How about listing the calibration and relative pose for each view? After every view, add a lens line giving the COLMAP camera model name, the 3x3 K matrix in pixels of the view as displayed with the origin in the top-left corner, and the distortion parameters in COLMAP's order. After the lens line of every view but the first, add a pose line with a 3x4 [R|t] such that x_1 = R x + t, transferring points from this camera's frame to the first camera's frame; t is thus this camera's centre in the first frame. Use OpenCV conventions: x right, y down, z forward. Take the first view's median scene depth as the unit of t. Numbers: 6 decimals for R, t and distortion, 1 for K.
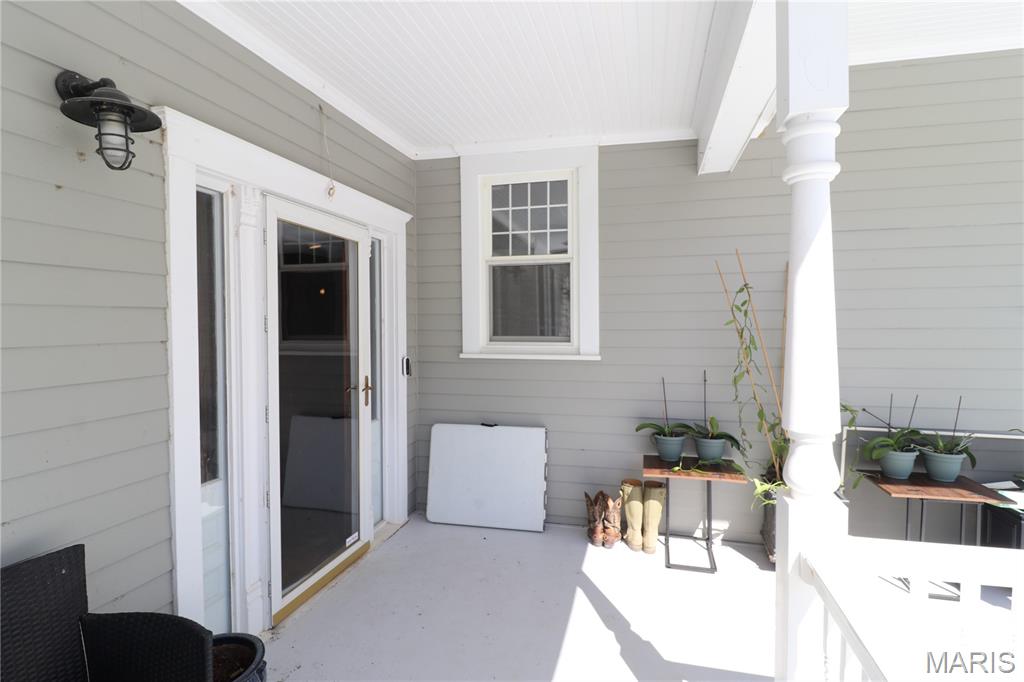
lens RADIAL K [[506.6, 0, 516.3], [0, 506.6, 336.0], [0, 0, 1]] dist [-0.003850, -0.006675]
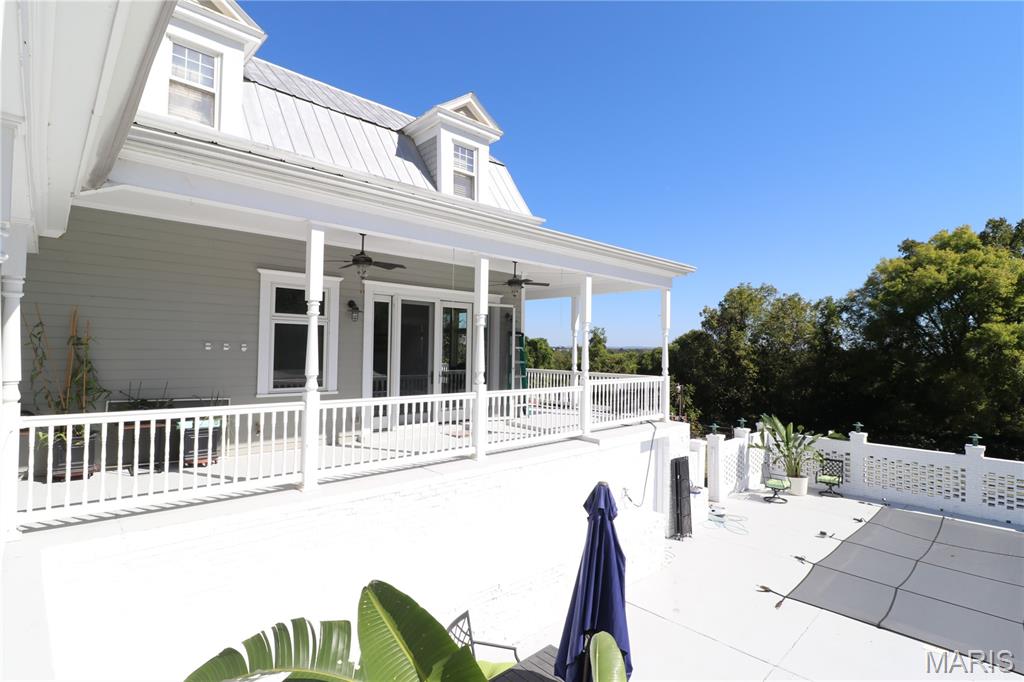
lens RADIAL K [[506.6, 0, 517.1], [0, 506.6, 334.7], [0, 0, 1]] dist [-0.003850, -0.006675]
pose [[0.528989, 0.041567, 0.847610, -0.132860], [-0.003527, 0.998899, -0.046785, 0.014443], [-0.848622, 0.021759, 0.528553, -1.246457]]
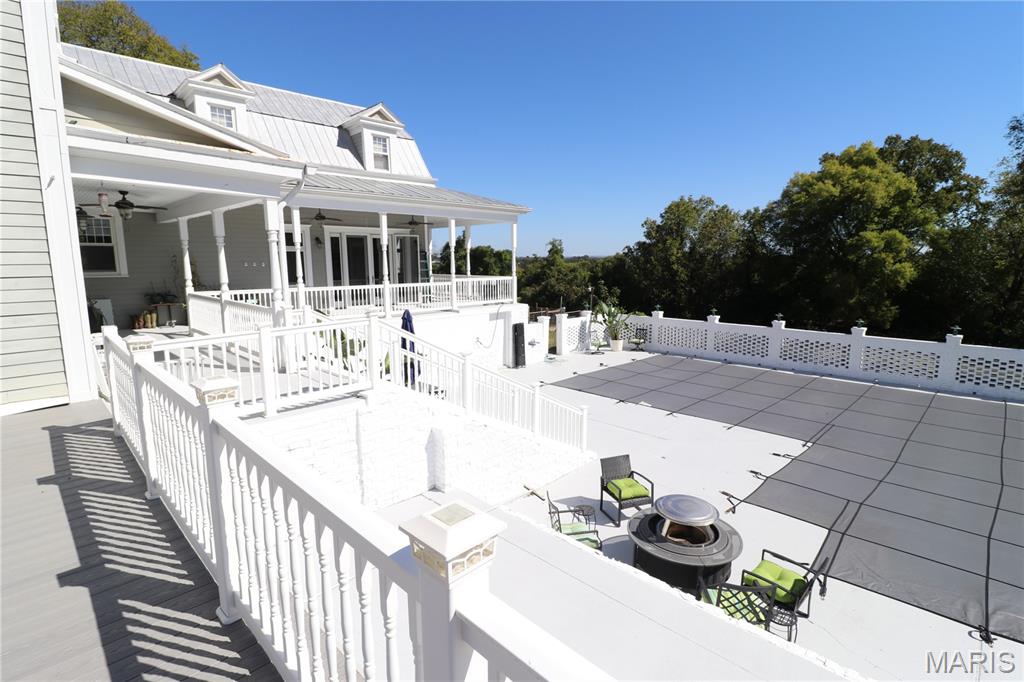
lens RADIAL K [[506.6, 0, 517.5], [0, 506.6, 338.6], [0, 0, 1]] dist [-0.003850, -0.006675]
pose [[0.507577, -0.126076, 0.852333, -1.526410], [0.018144, 0.990581, 0.135720, 0.050935], [-0.861415, -0.053424, 0.505084, -3.123146]]
